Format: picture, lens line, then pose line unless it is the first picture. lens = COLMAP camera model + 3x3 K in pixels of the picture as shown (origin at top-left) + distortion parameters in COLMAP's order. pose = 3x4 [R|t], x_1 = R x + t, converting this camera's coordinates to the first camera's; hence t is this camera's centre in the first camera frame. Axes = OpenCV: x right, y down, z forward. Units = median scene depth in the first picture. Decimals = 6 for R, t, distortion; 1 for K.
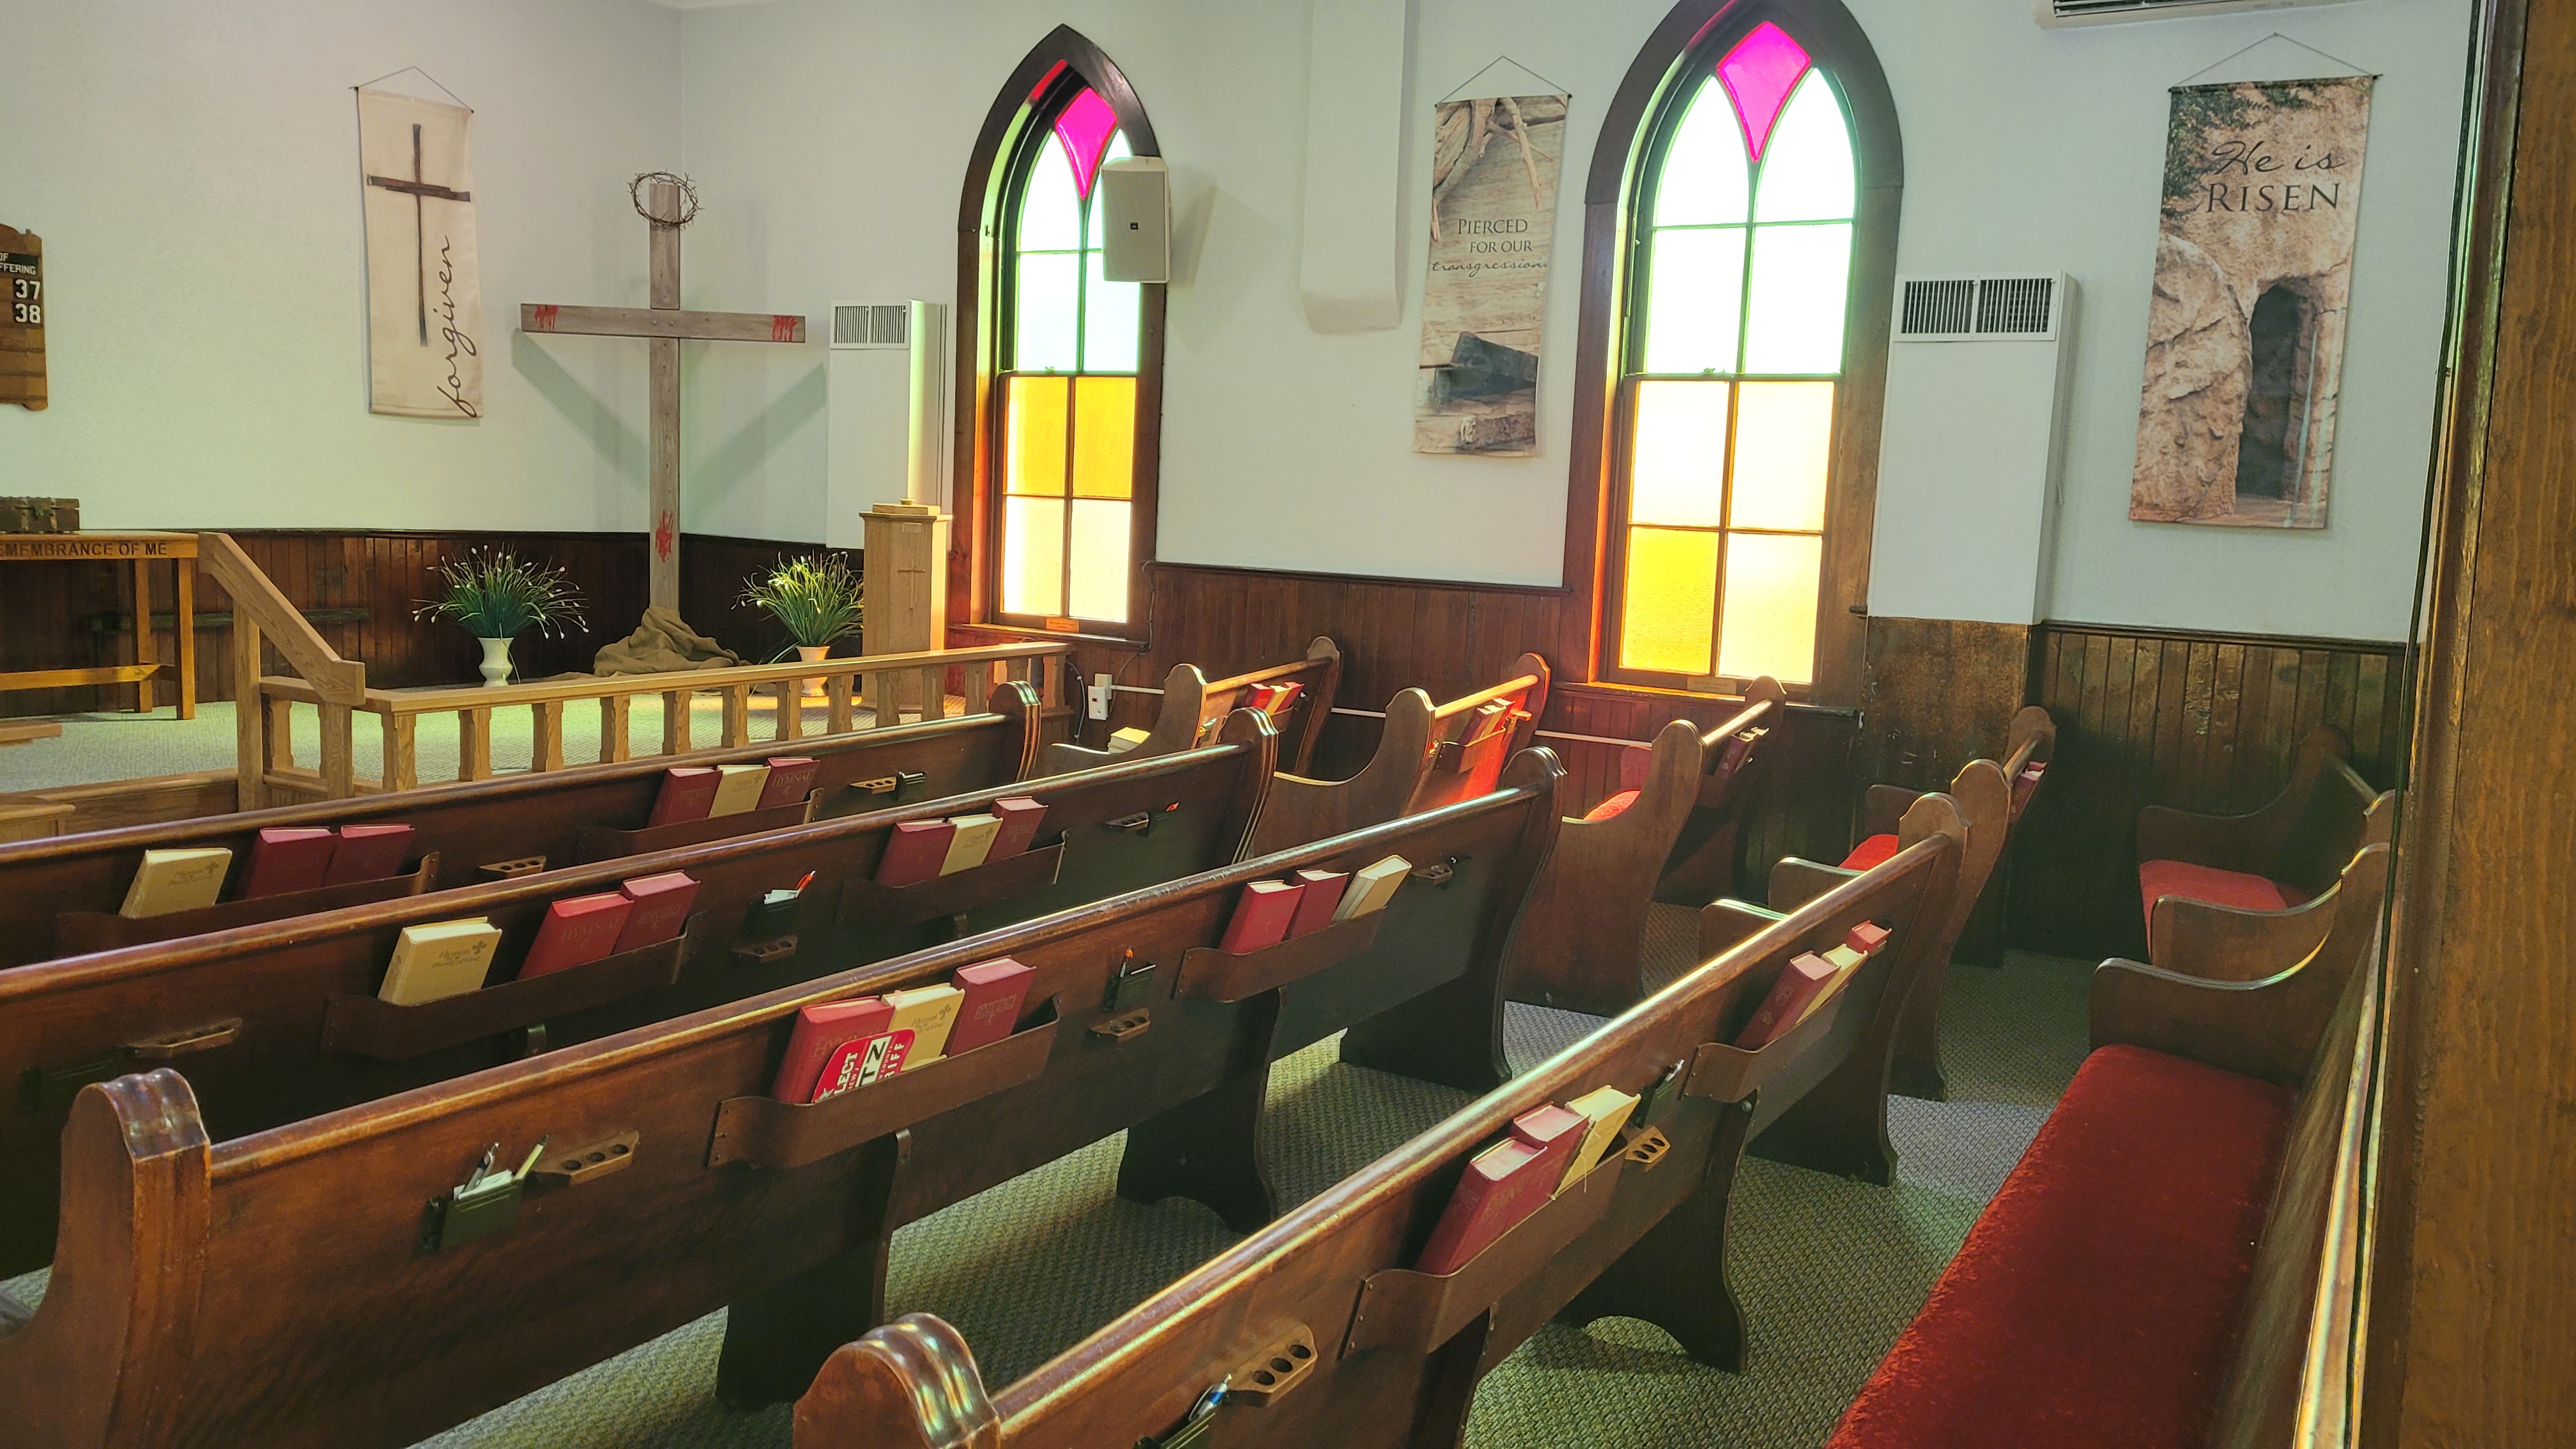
lens RADIAL K [[1940.9, 0, 1285.6], [0, 1940.9, 702.7], [0, 0, 1]] dist [0.031201, -0.005086]
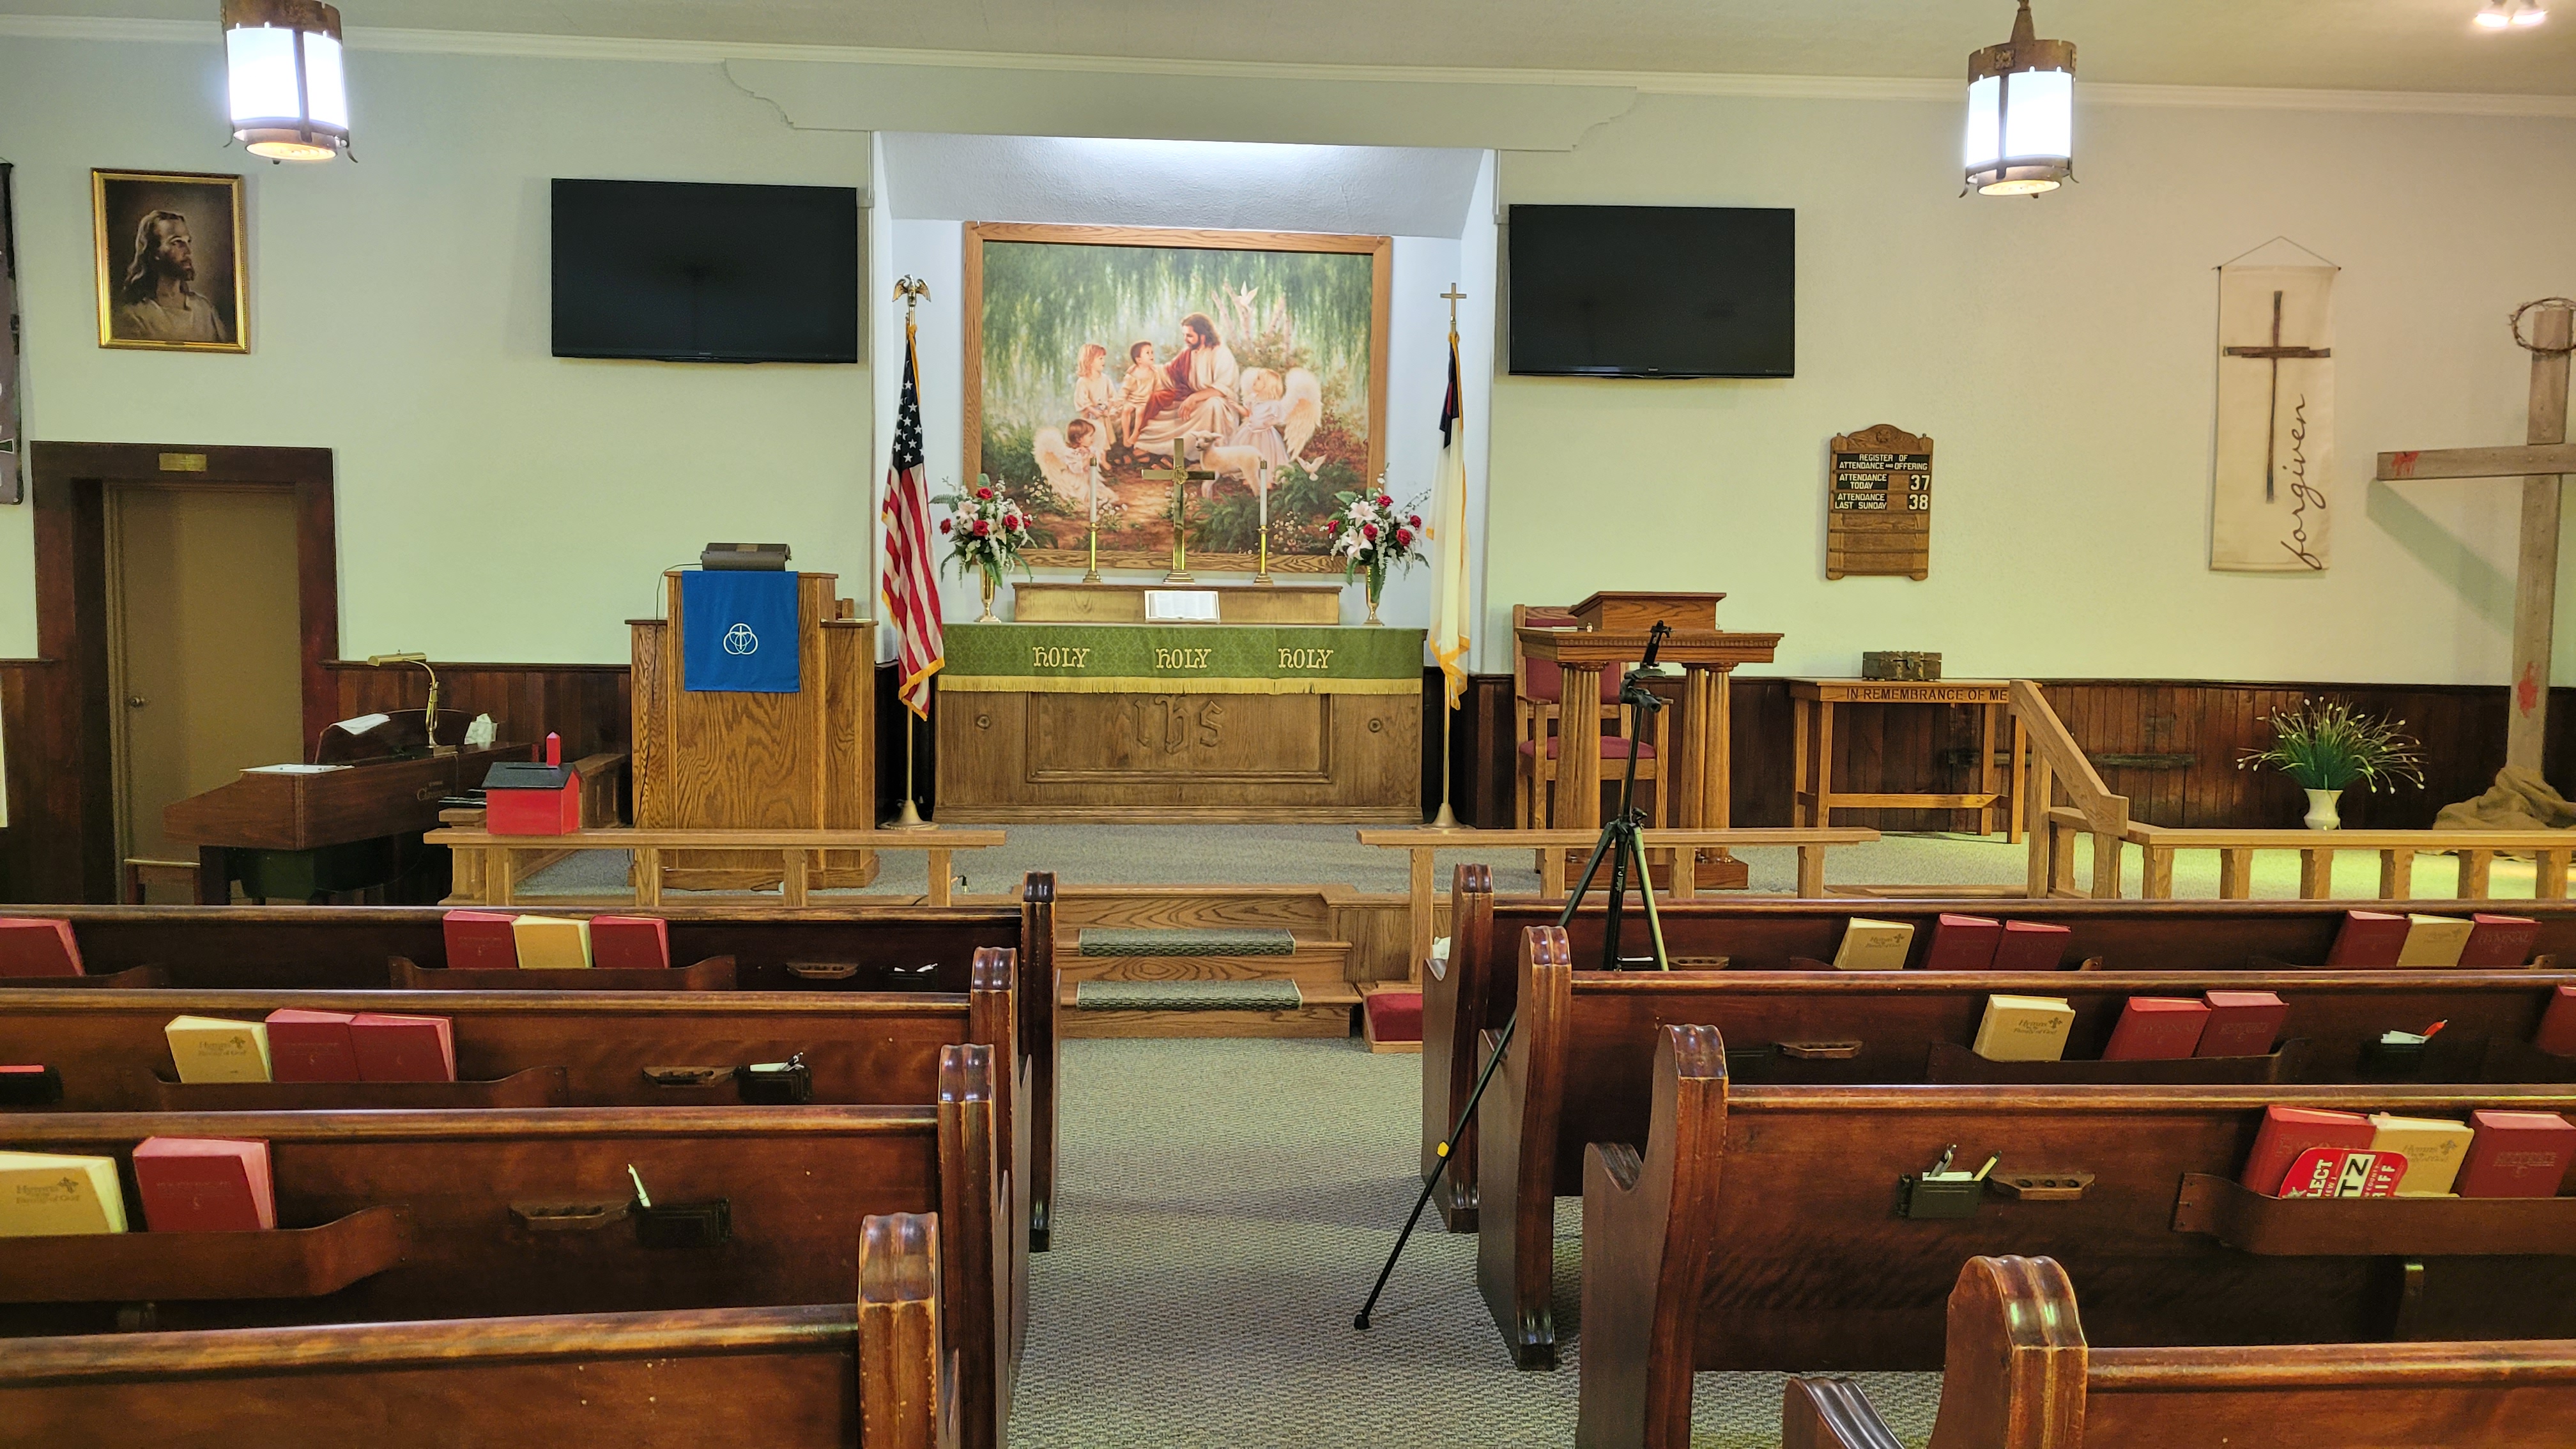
lens RADIAL K [[1918.7, 0, 1217.5], [0, 1918.7, 727.3], [0, 0, 1]] dist [0.046337, -0.050598]
pose [[0.579345, 0.027273, -0.814626, 0.090198], [-0.081564, 0.996363, -0.024649, 0.006717], [0.810991, 0.080724, 0.579462, -0.037545]]
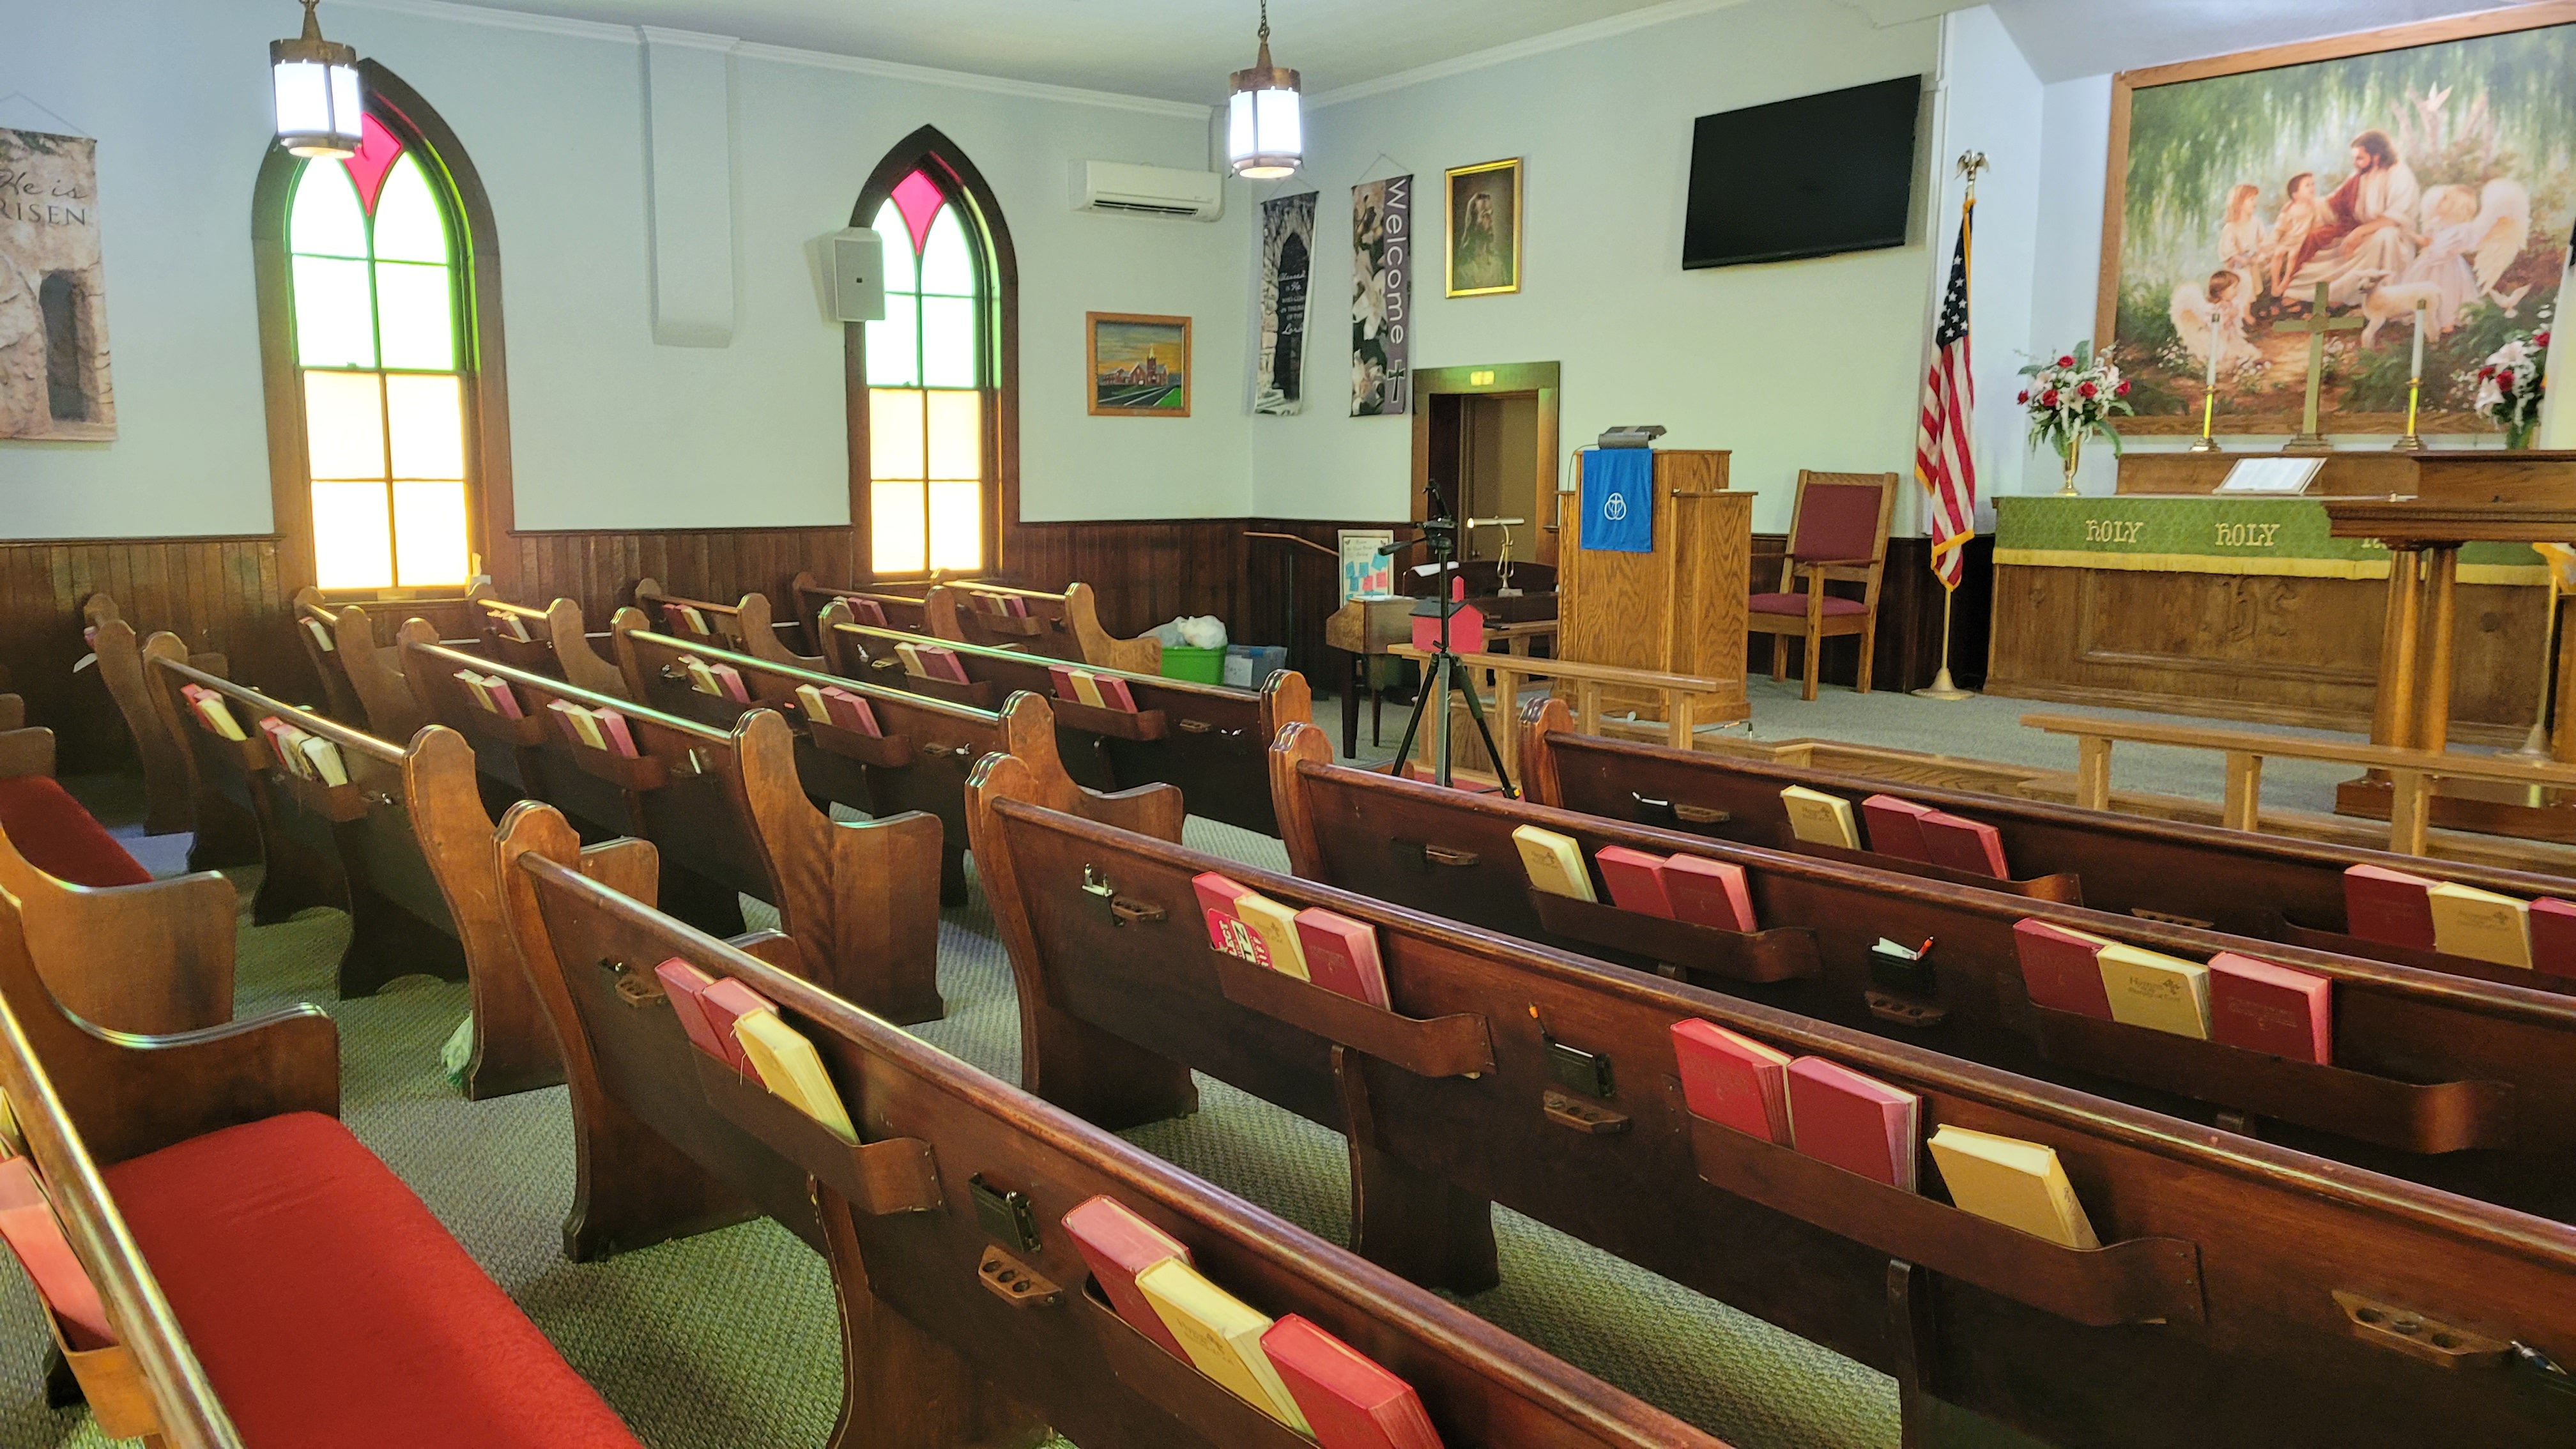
lens RADIAL K [[1918.7, 0, 1217.5], [0, 1918.7, 727.3], [0, 0, 1]] dist [0.046337, -0.050598]
pose [[-0.387477, 0.086463, -0.917816, 0.293733], [-0.116470, 0.983023, 0.141776, -0.038822], [0.914492, 0.161833, -0.370829, 0.463893]]
